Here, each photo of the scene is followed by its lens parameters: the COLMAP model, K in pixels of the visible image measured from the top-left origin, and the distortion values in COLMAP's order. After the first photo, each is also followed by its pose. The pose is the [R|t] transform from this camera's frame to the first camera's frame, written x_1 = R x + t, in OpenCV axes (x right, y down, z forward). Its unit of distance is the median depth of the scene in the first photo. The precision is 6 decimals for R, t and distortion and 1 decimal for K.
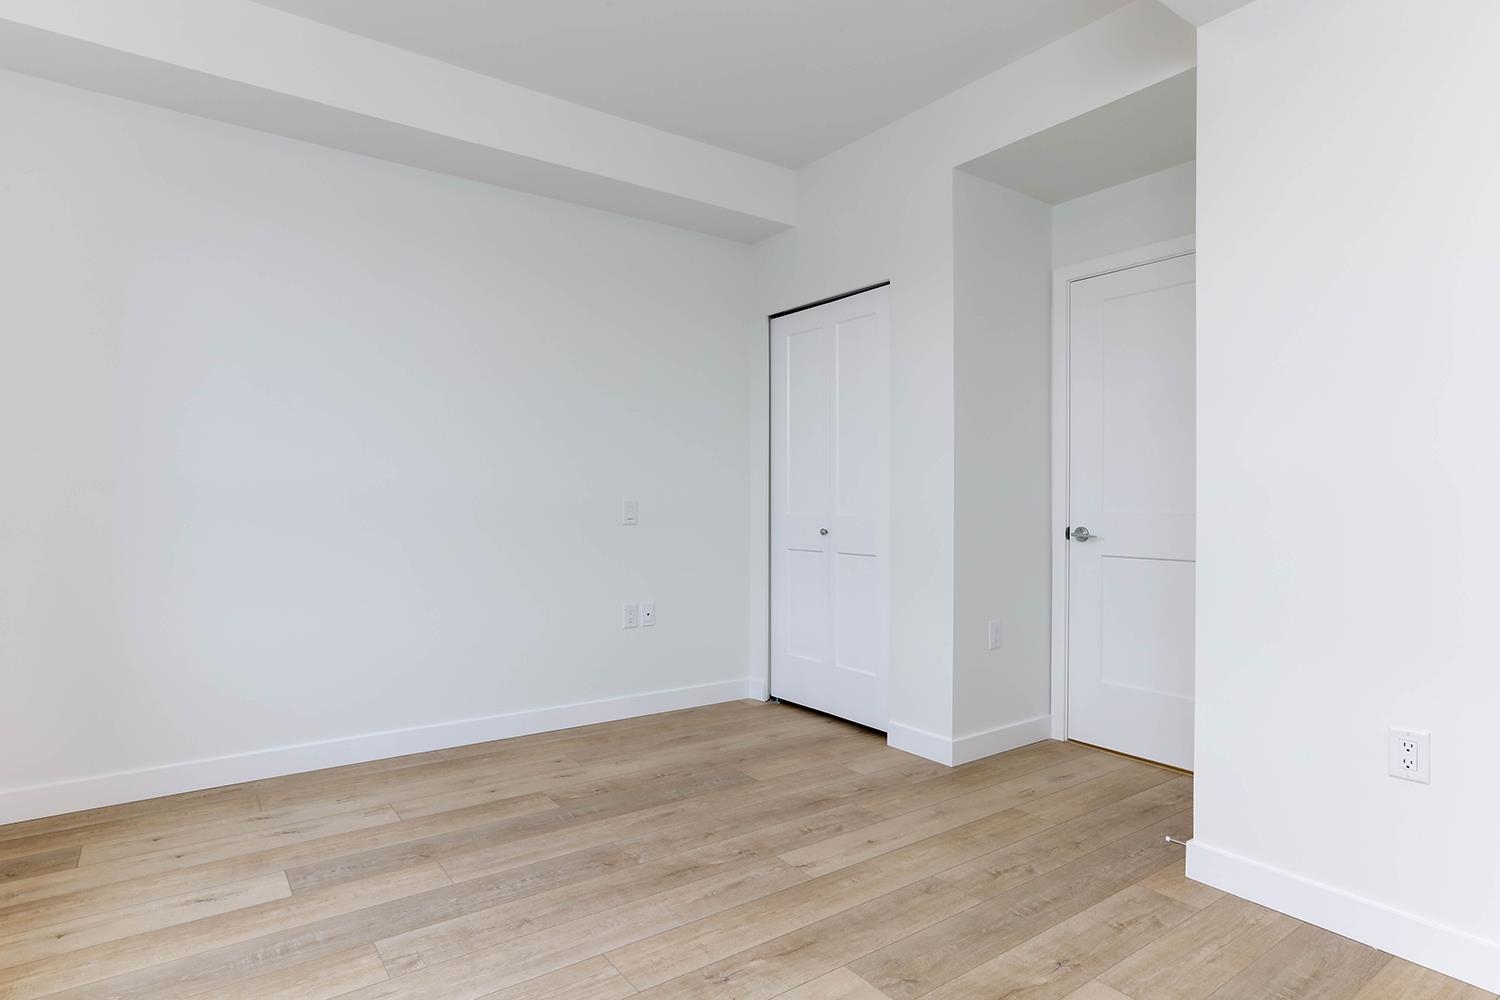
lens RADIAL K [[808.5, 0, 748.9], [0, 808.5, 494.6], [0, 0, 1]] dist [-0.016951, 0.013954]
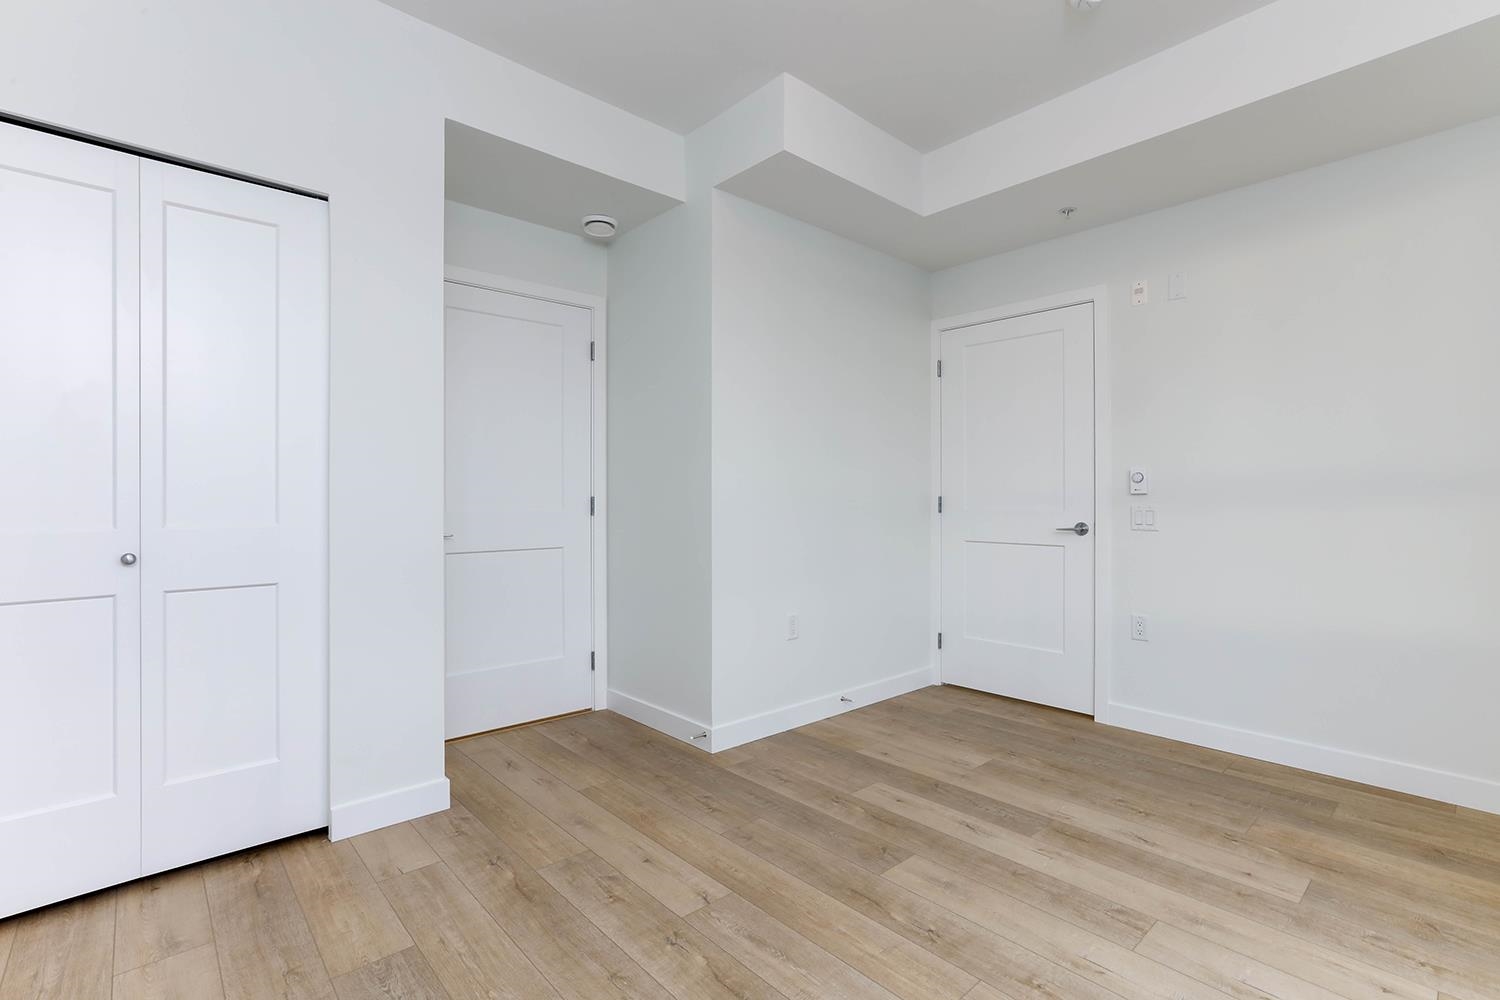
lens RADIAL K [[697.5, 0, 762.6], [0, 697.5, 501.4], [0, 0, 1]] dist [-0.028711, 0.019179]
pose [[-0.121827, -0.006647, 0.992529, -0.589308], [-0.009202, 0.999942, 0.005567, -0.004555], [-0.992509, -0.008455, -0.121881, 0.830798]]
